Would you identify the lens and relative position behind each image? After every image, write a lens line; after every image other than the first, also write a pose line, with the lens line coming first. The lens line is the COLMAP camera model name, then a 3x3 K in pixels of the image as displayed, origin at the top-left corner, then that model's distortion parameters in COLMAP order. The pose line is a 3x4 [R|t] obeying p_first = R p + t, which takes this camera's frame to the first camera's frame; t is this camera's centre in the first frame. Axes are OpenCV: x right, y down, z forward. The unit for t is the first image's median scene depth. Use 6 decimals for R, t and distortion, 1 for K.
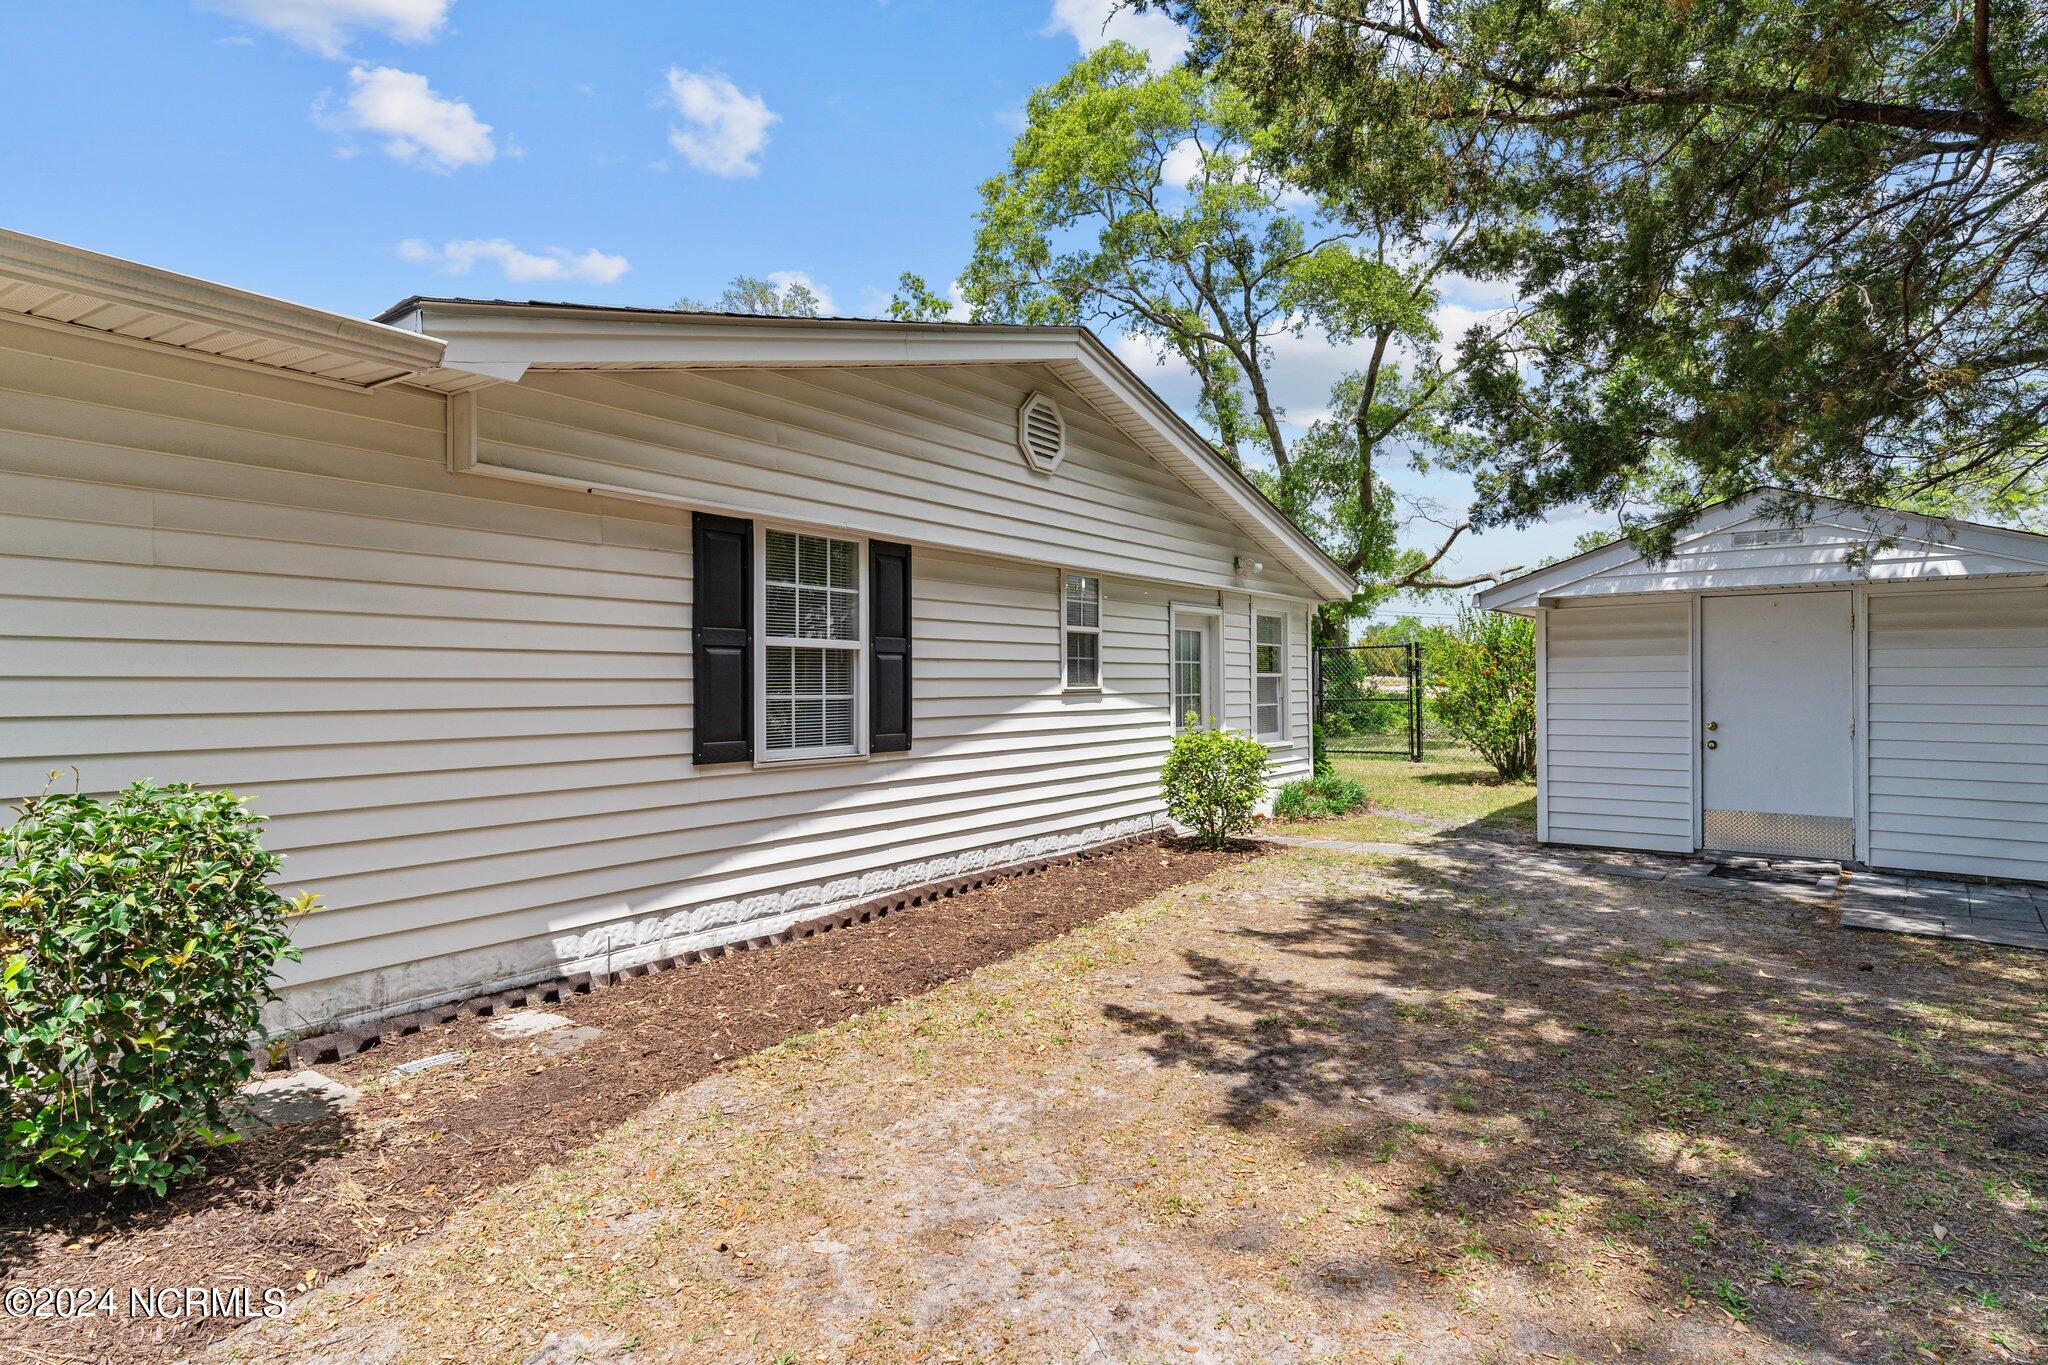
lens RADIAL K [[1117.6, 0, 1024.0], [0, 1117.6, 682.5], [0, 0, 1]] dist [0.003102, 0.000019]
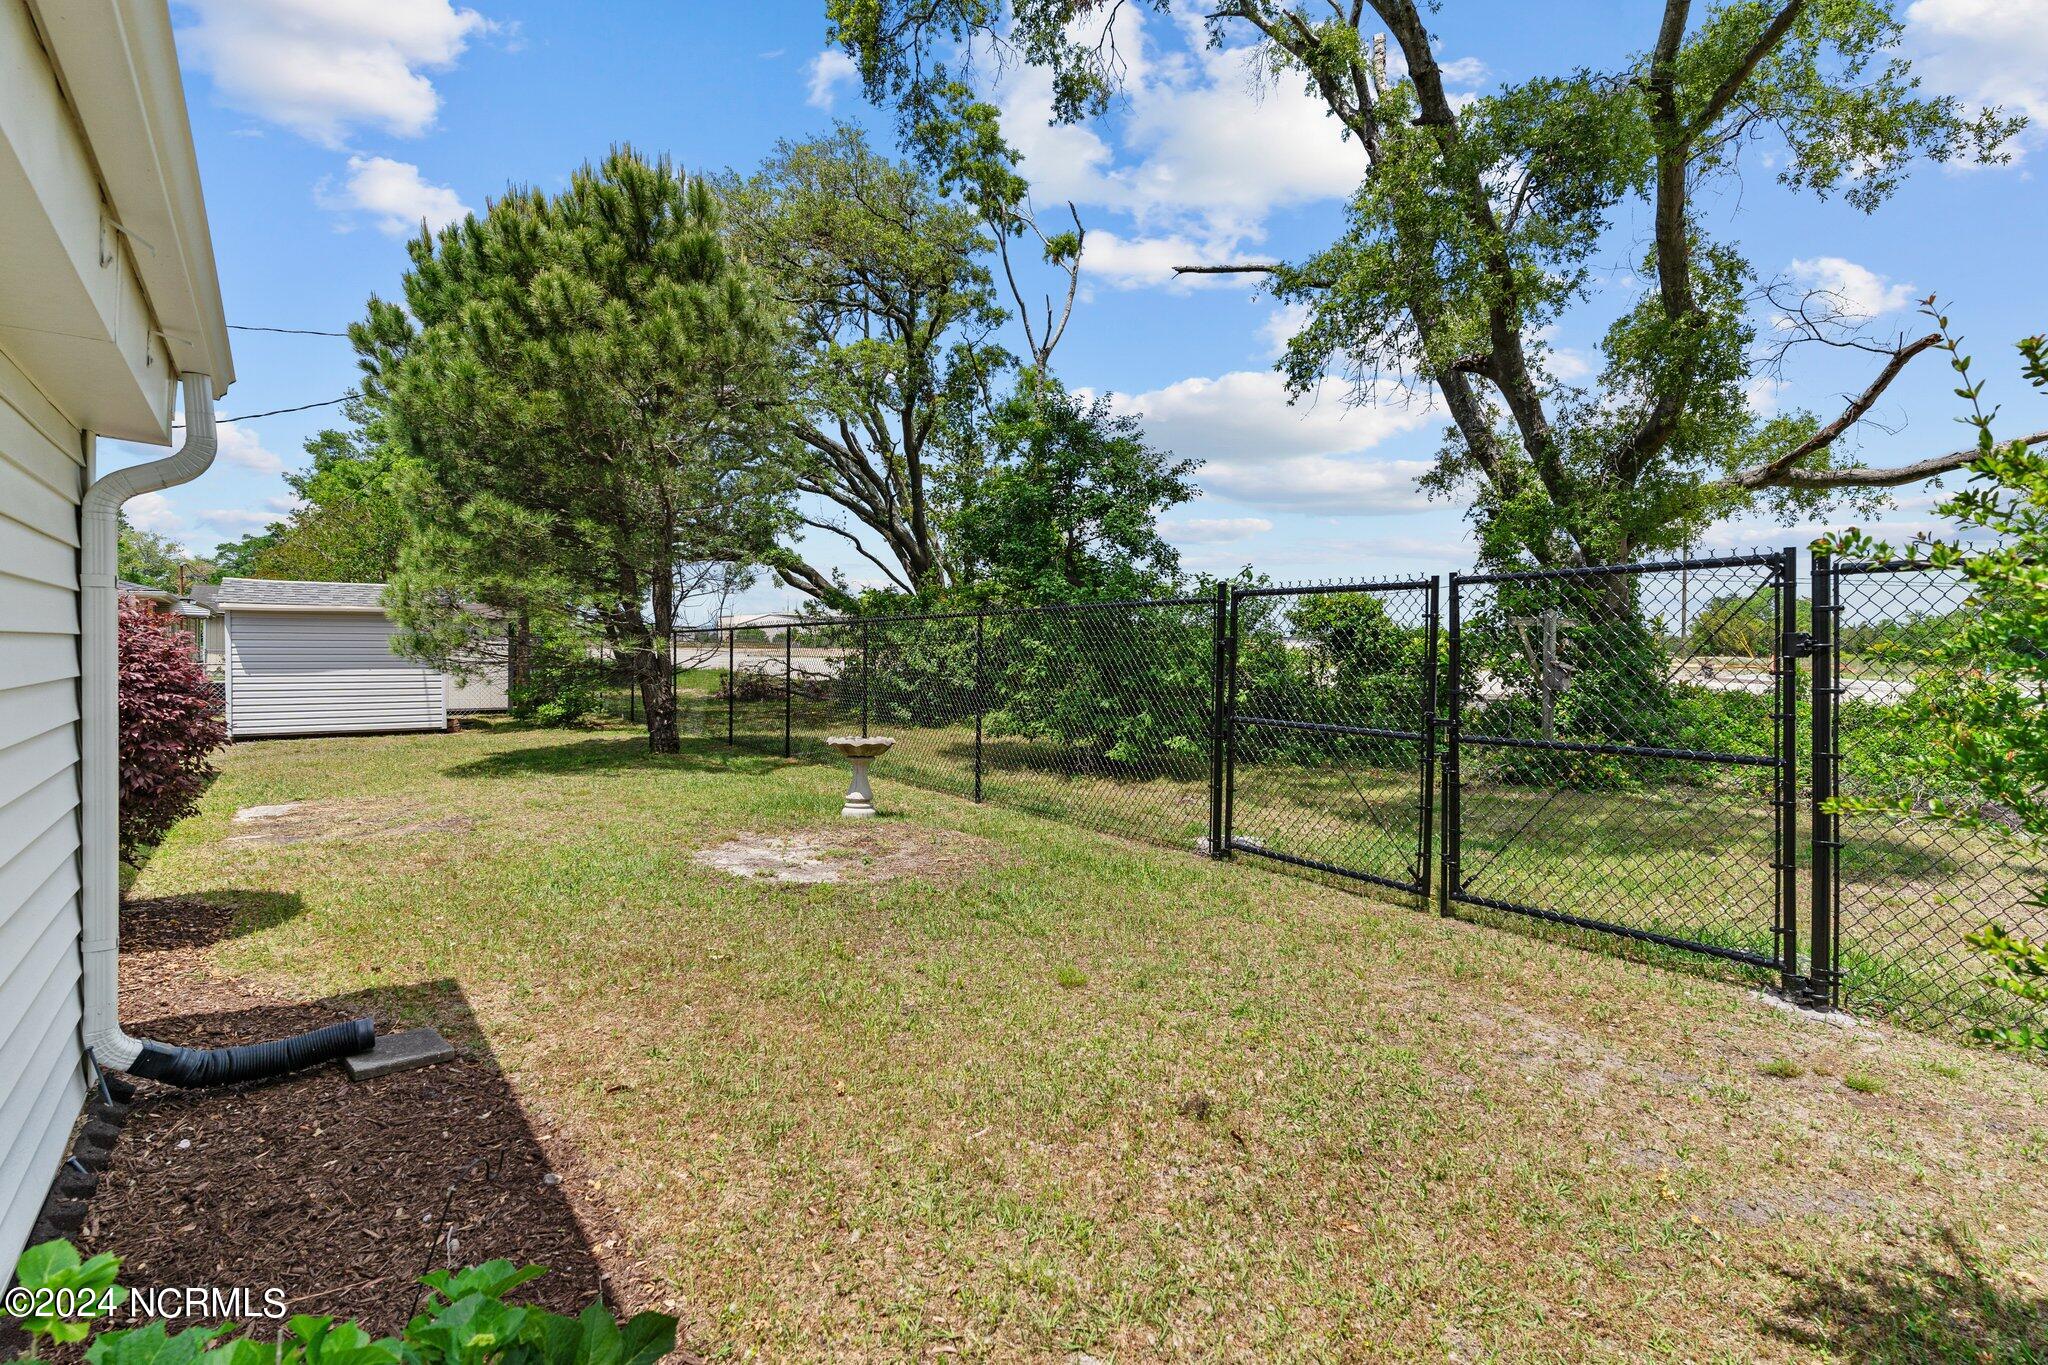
lens RADIAL K [[1020.7, 0, 1009.6], [0, 1020.7, 653.1], [0, 0, 1]] dist [0.002537, 0.000171]
pose [[0.953266, 0.015769, -0.301721, 0.426103], [-0.015705, 0.999873, 0.002637, -0.013061], [0.301725, 0.002224, 0.953392, 1.259296]]
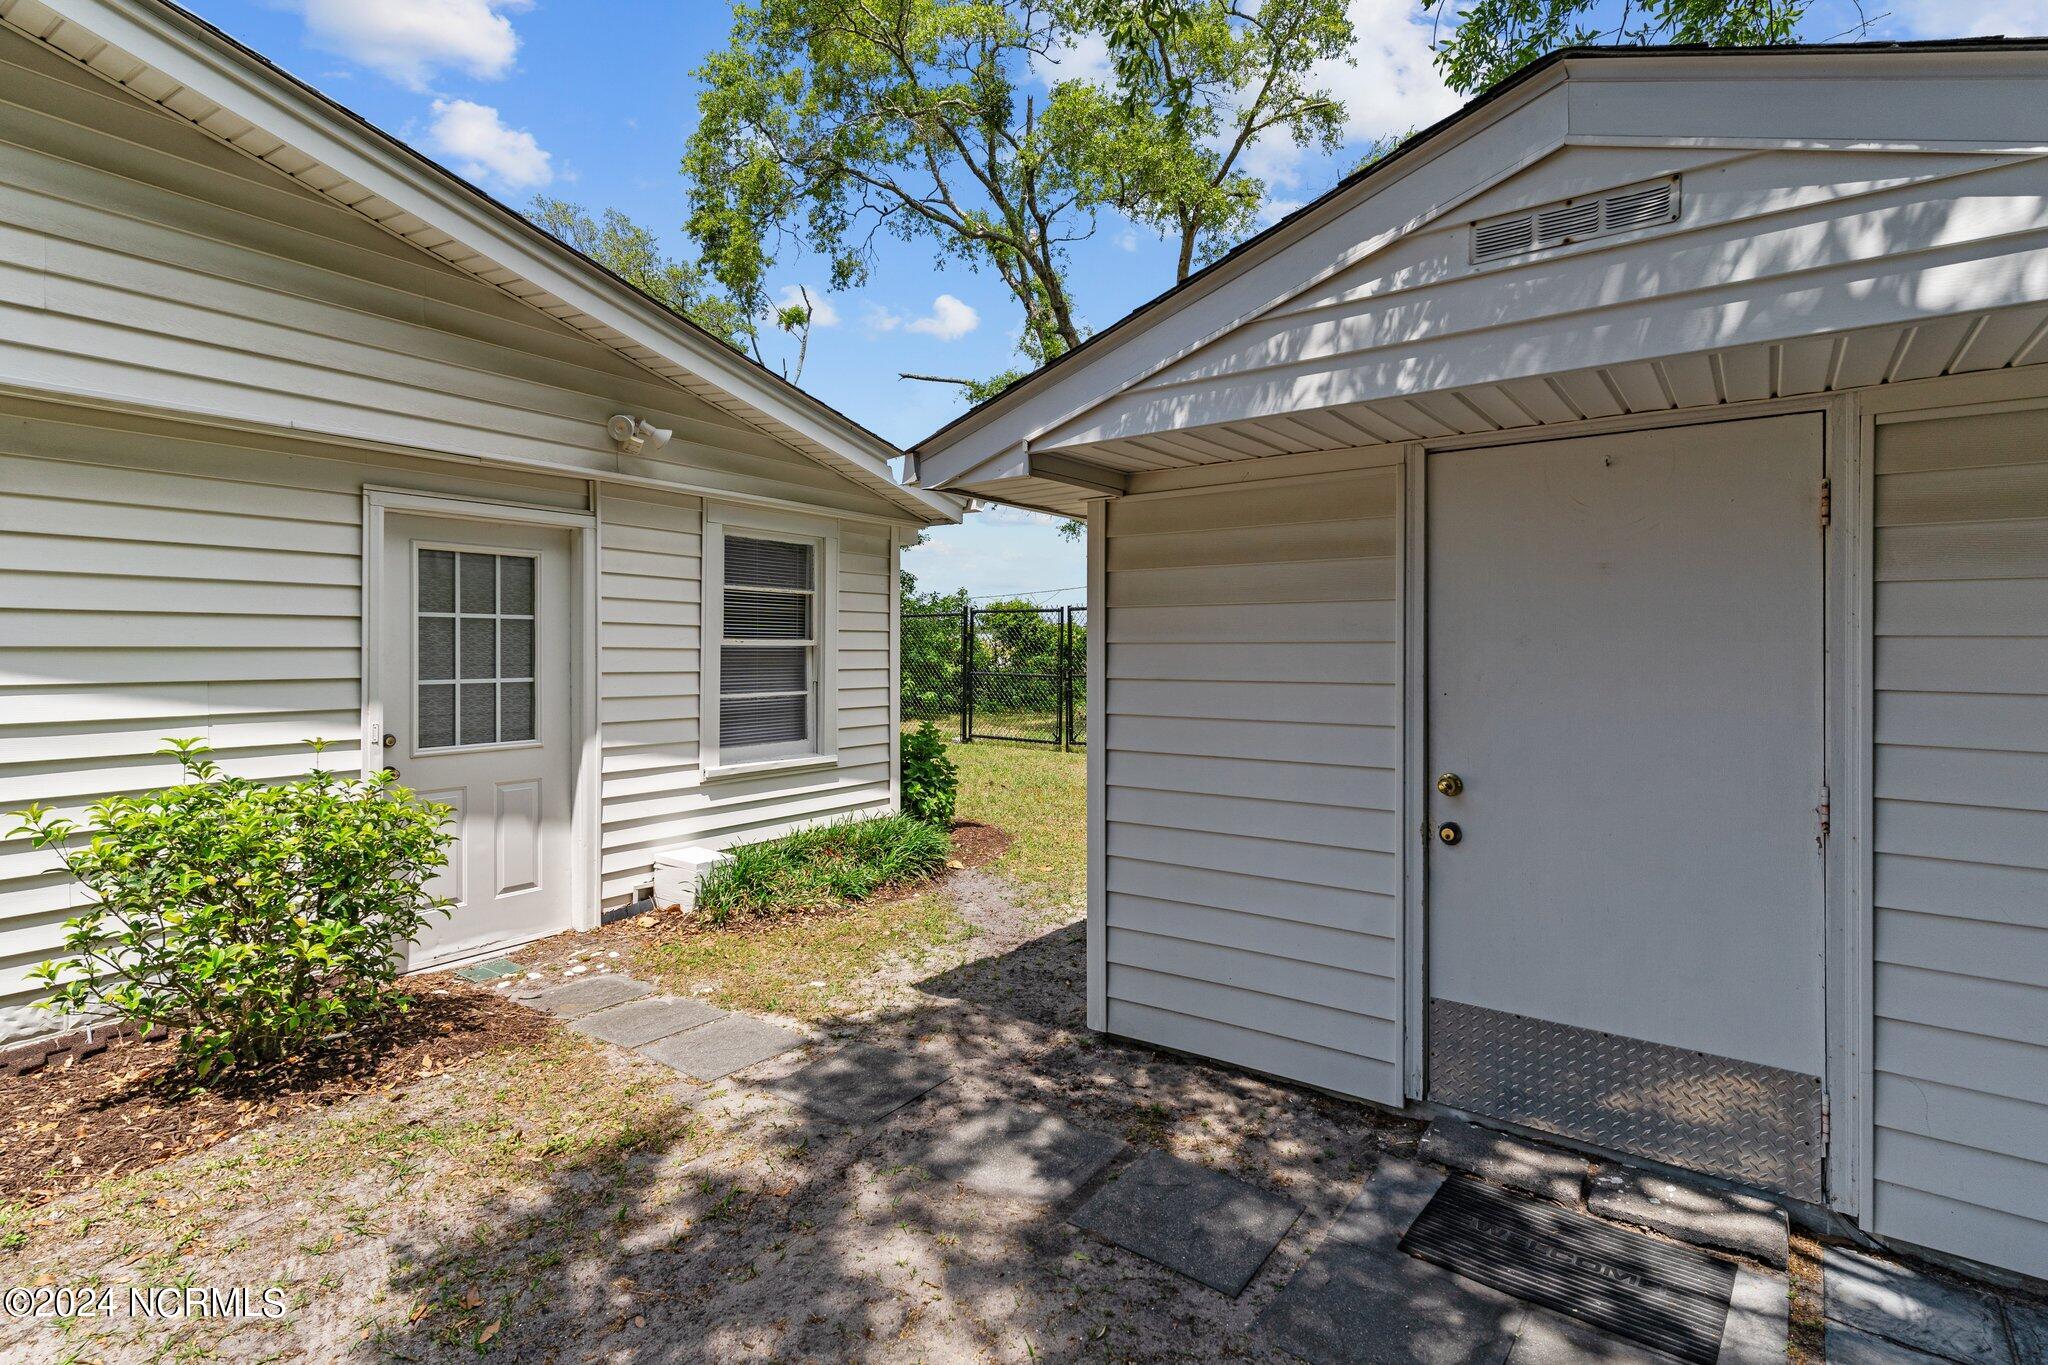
lens RADIAL K [[1020.7, 0, 1009.6], [0, 1020.7, 653.1], [0, 0, 1]] dist [0.002537, 0.000171]
pose [[0.999785, 0.007765, 0.019248, 0.385920], [-0.007887, 0.999949, 0.006267, -0.006408], [-0.019199, -0.006418, 0.999795, 0.551185]]
